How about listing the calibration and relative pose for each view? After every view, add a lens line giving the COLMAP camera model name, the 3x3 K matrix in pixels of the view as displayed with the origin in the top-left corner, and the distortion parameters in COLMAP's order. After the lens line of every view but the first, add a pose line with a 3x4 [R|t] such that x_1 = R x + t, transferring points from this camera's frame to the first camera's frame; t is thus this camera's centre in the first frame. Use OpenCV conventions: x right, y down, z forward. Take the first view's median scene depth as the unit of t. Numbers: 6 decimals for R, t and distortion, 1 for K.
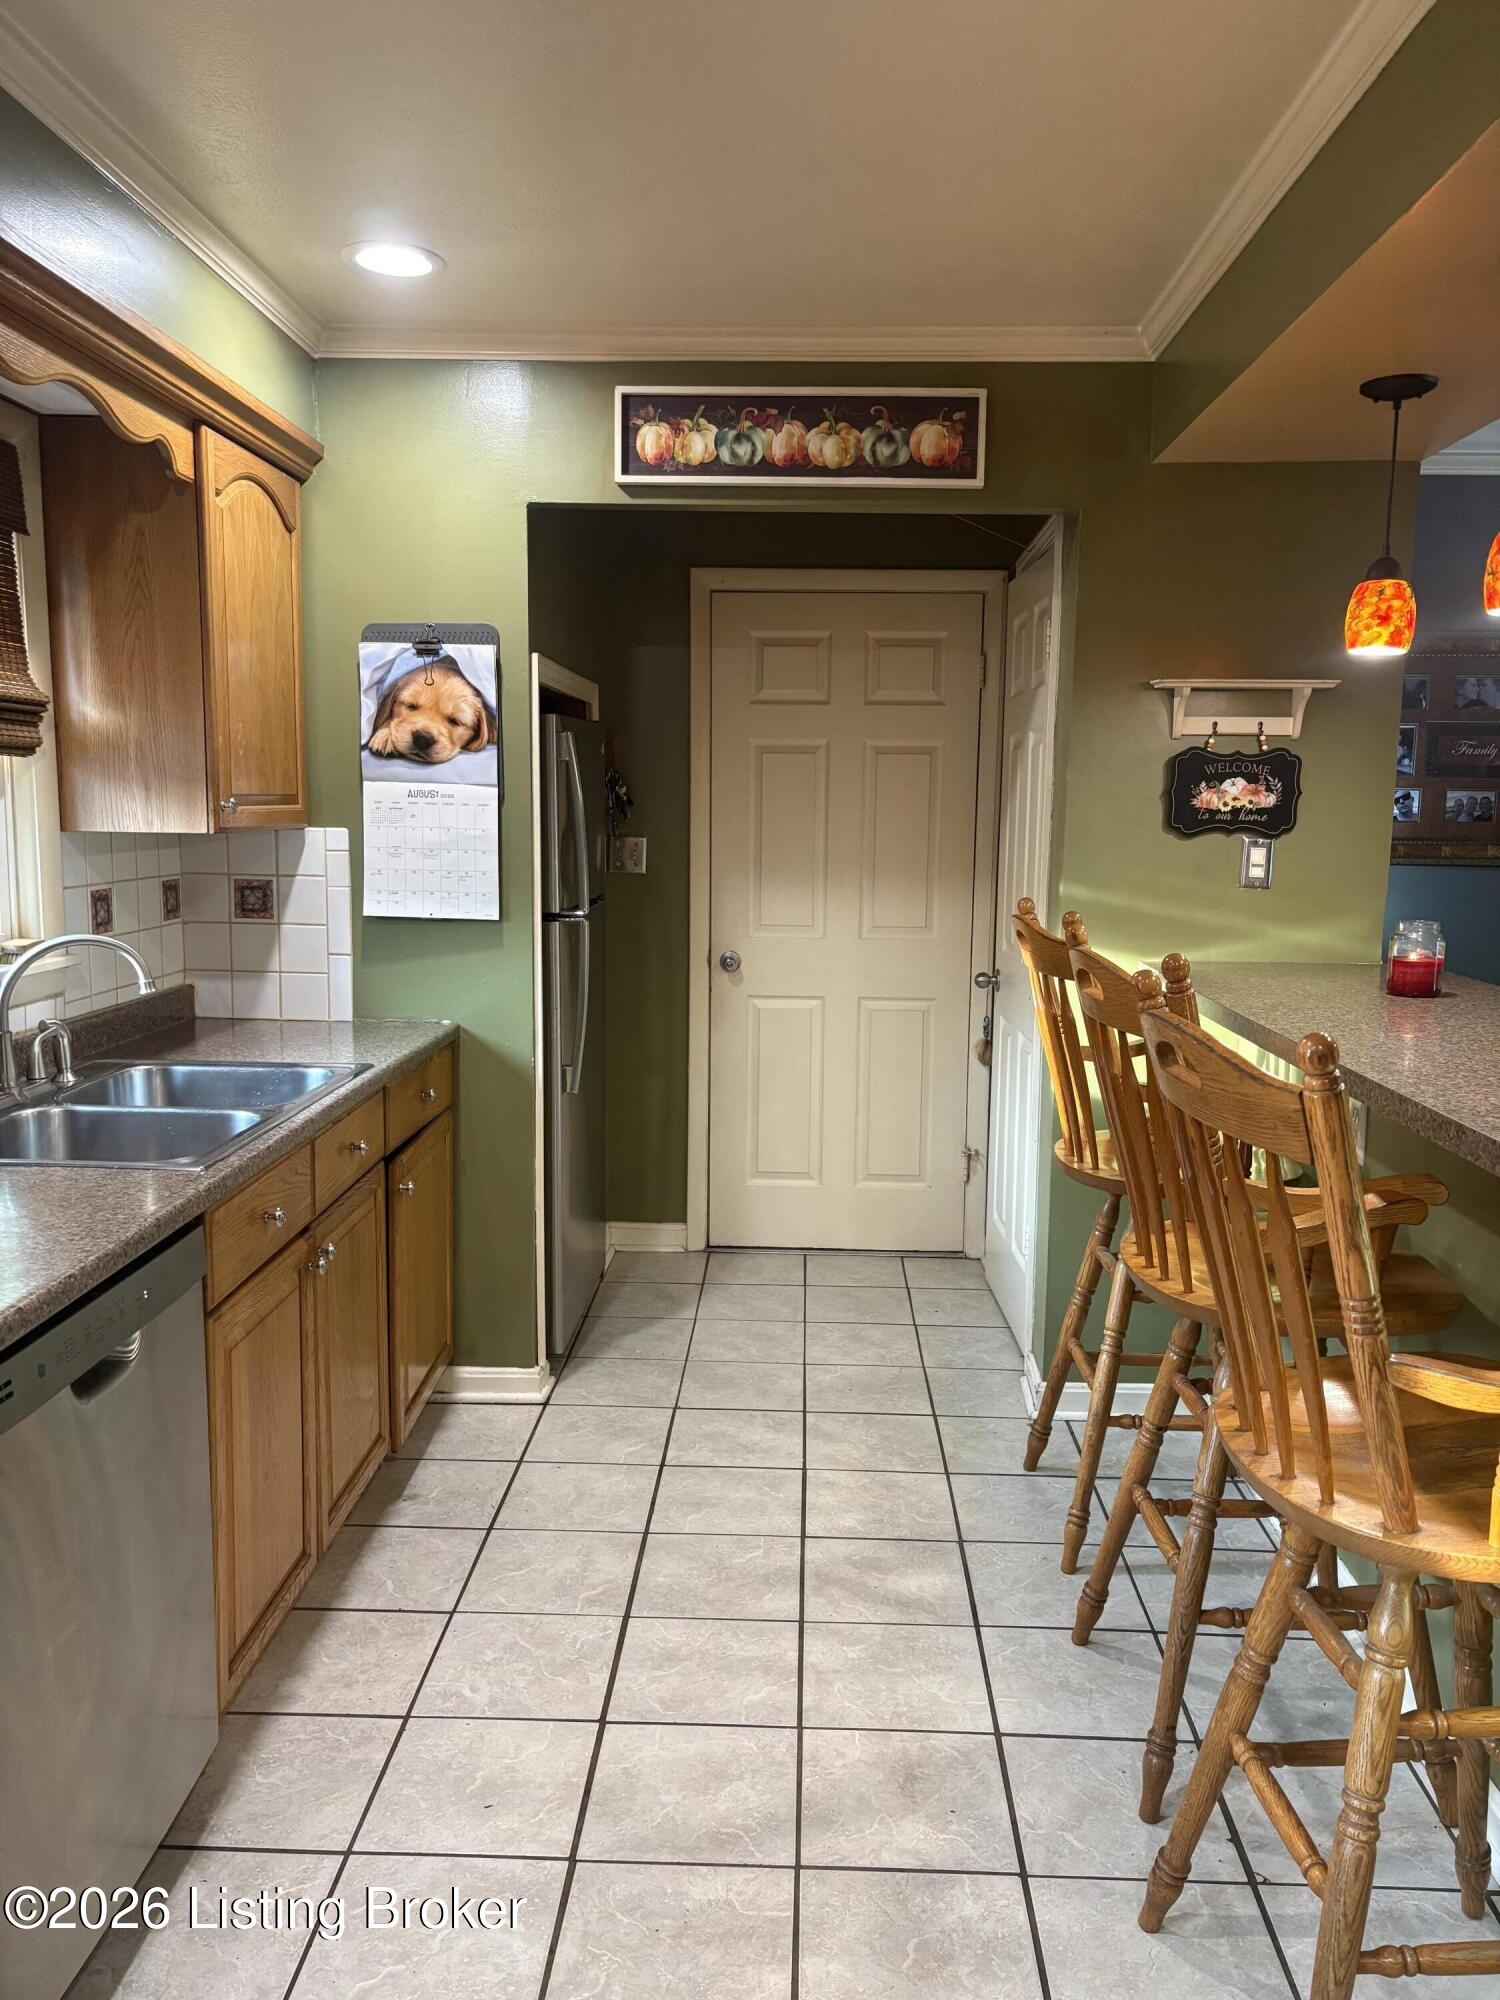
lens RADIAL K [[1518.6, 0, 761.4], [0, 1518.6, 990.6], [0, 0, 1]] dist [0.083138, -0.106369]
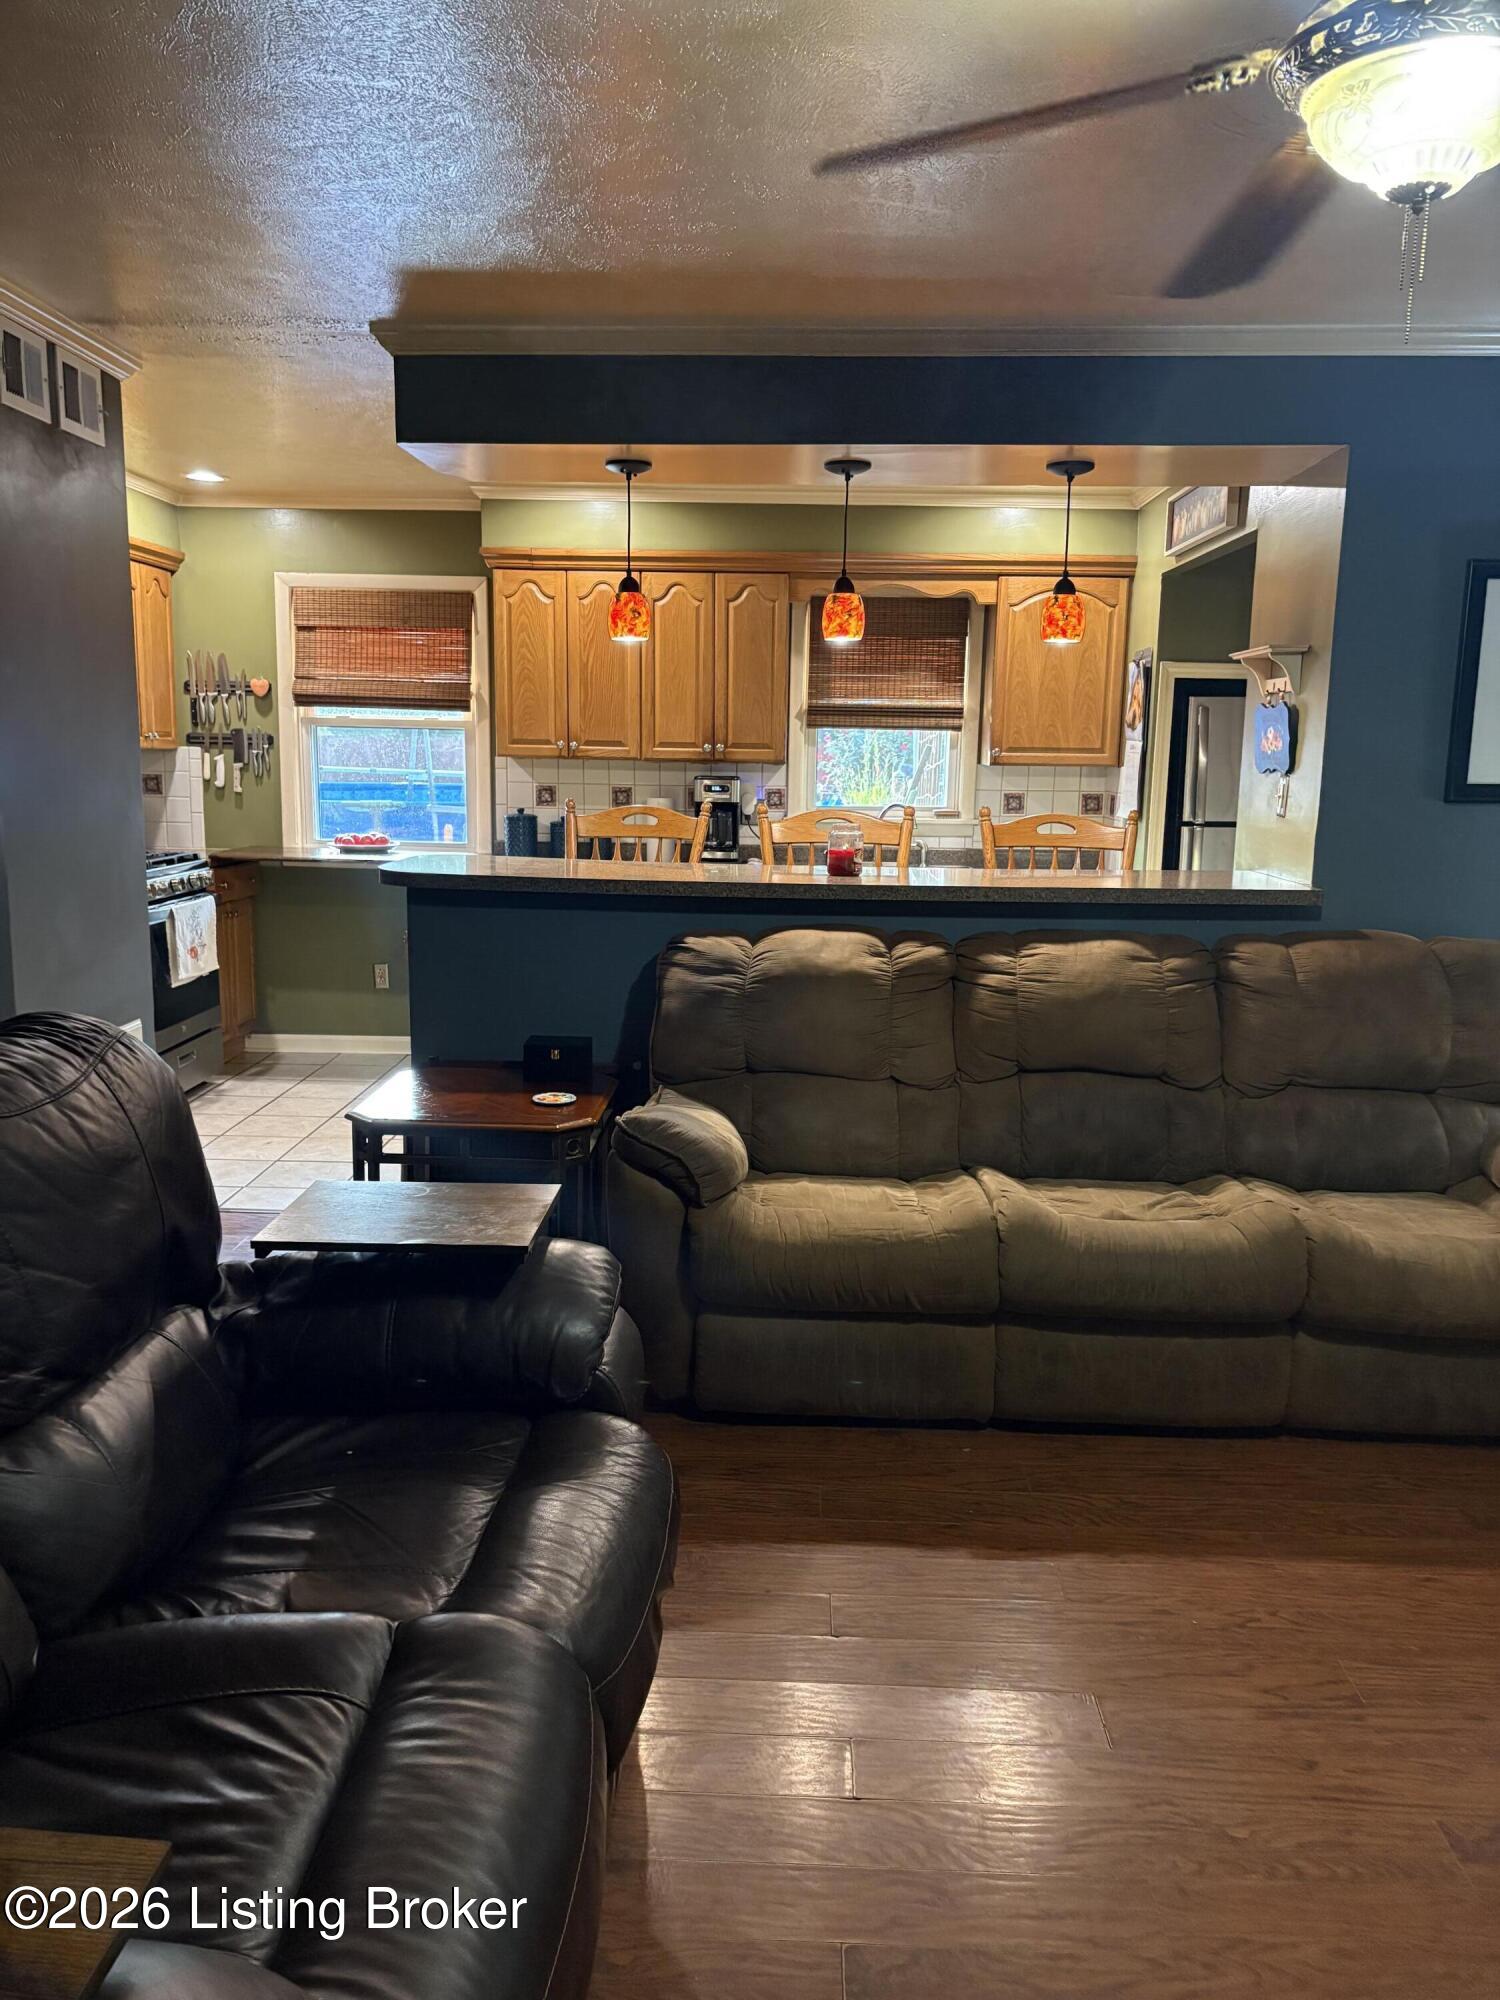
lens RADIAL K [[1460.5, 0, 742.0], [0, 1460.5, 1006.7], [0, 0, 1]] dist [0.071742, -0.070256]
pose [[-0.008445, 0.164972, -0.986262, 1.527778], [-0.146646, 0.975429, 0.164415, -0.051121], [0.989153, 0.146020, 0.015955, 0.583721]]
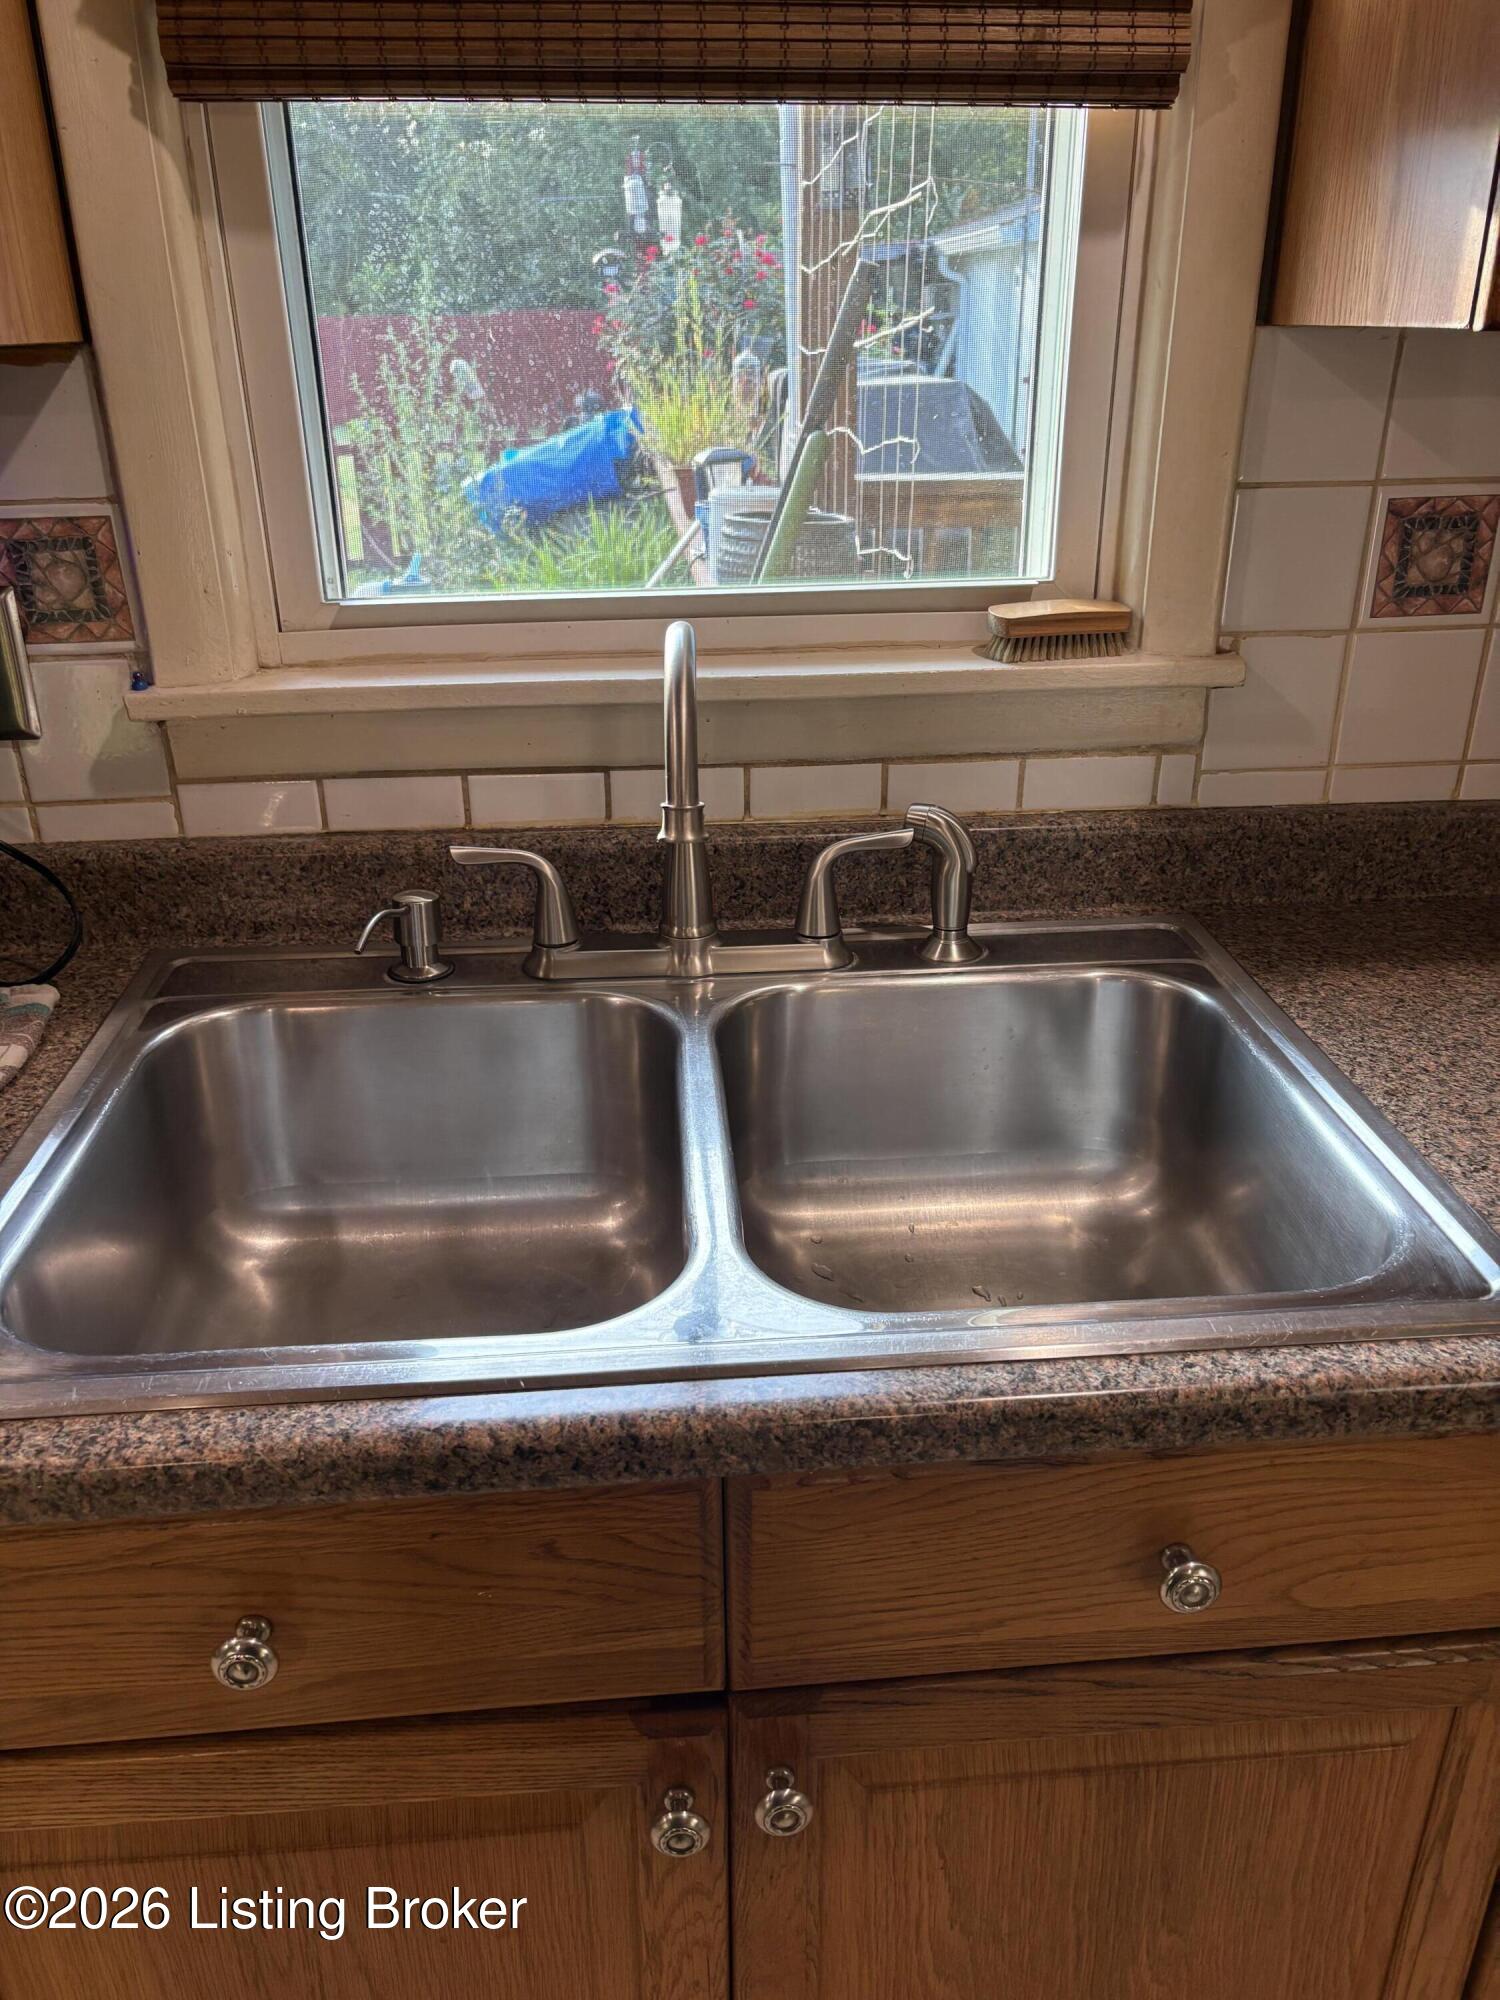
lens RADIAL K [[1505.0, 0, 741.6], [0, 1505.0, 1006.9], [0, 0, 1]] dist [0.024218, -0.011021]
pose [[0.100670, 0.402384, -0.909919, -0.054628], [-0.118992, 0.912870, 0.390524, -0.070409], [0.987778, 0.068959, 0.139780, 0.724738]]
